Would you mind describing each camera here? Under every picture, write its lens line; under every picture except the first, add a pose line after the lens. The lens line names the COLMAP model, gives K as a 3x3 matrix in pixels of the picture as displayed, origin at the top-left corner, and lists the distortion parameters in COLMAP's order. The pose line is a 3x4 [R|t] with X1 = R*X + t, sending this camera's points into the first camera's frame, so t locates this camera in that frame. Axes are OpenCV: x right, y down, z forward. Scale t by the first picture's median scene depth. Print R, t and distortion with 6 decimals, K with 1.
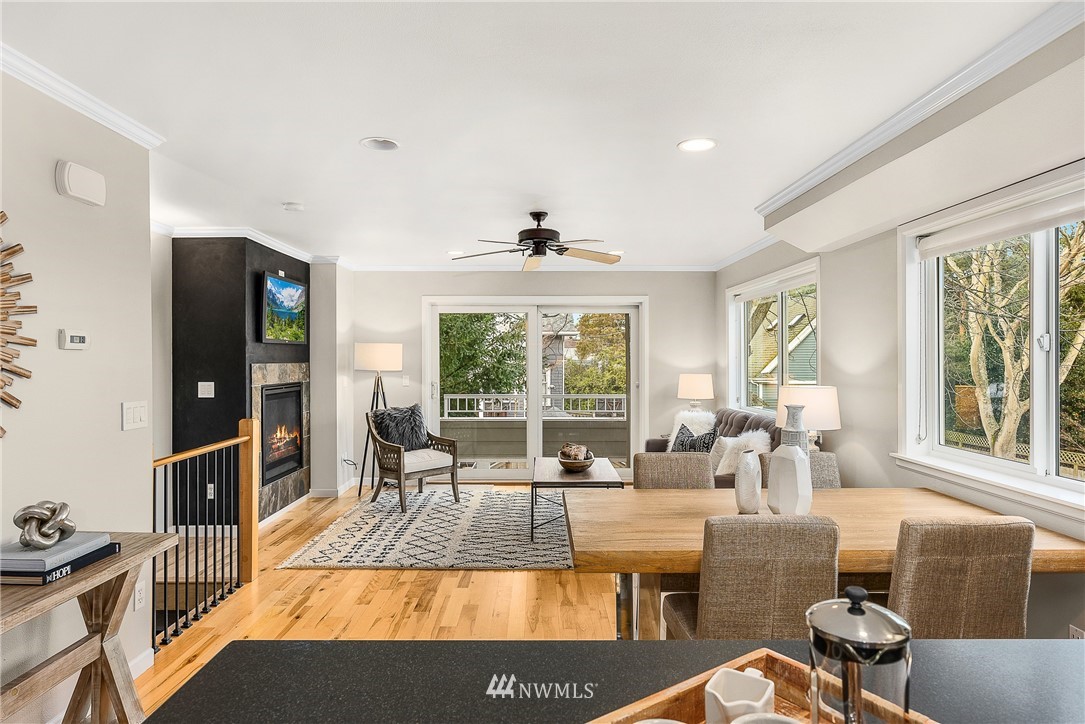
lens RADIAL K [[651.9, 0, 552.8], [0, 651.9, 354.4], [0, 0, 1]] dist [0.003958, -0.006811]
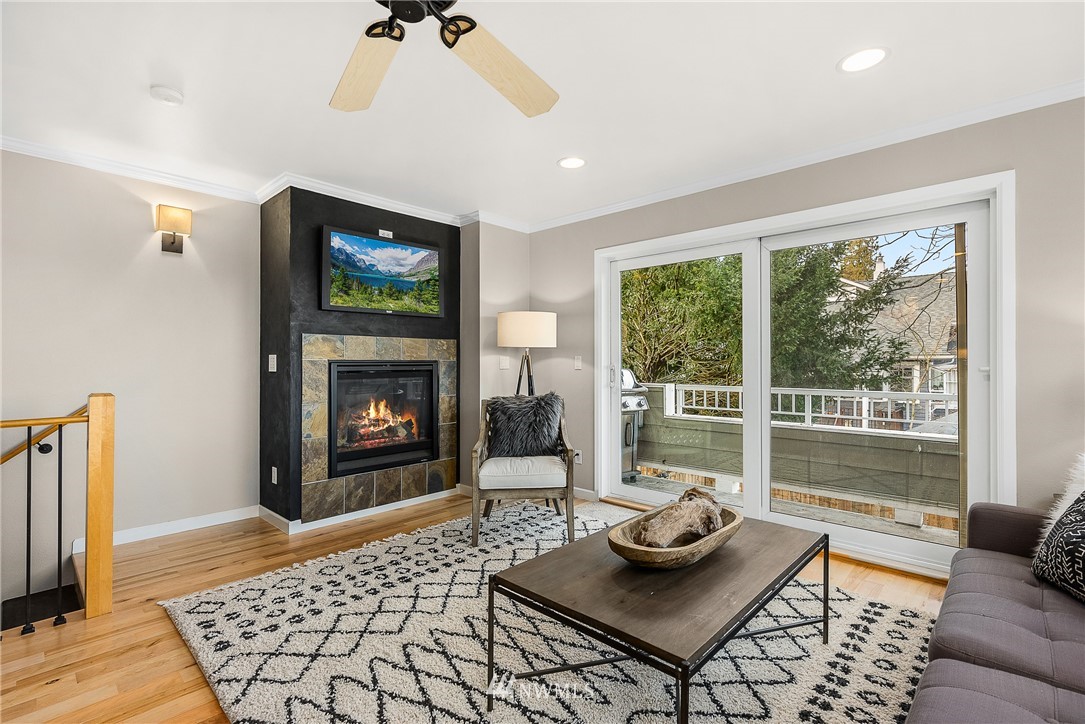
lens RADIAL K [[494.9, 0, 532.6], [0, 494.9, 359.6], [0, 0, 1]] dist [-0.008338, 0.001609]
pose [[0.705012, -0.004251, -0.709182, 0.227657], [0.005045, 0.999987, -0.000978, 0.054319], [0.709177, -0.002889, 0.705025, 0.810423]]
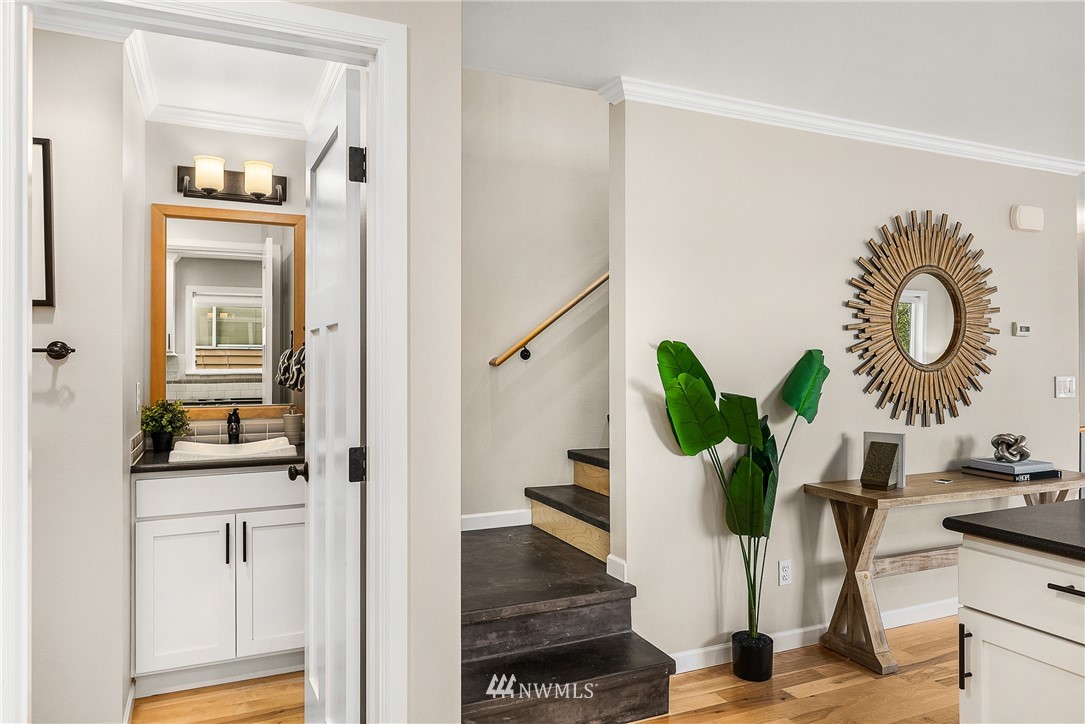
lens RADIAL K [[724.6, 0, 537.1], [0, 724.6, 357.8], [0, 0, 1]] dist [0.024896, 0.002809]
pose [[0.403522, -0.000961, -0.914970, 0.153519], [0.004118, 0.999991, 0.000766, 0.017435], [0.914961, -0.004077, 0.403522, -0.312102]]
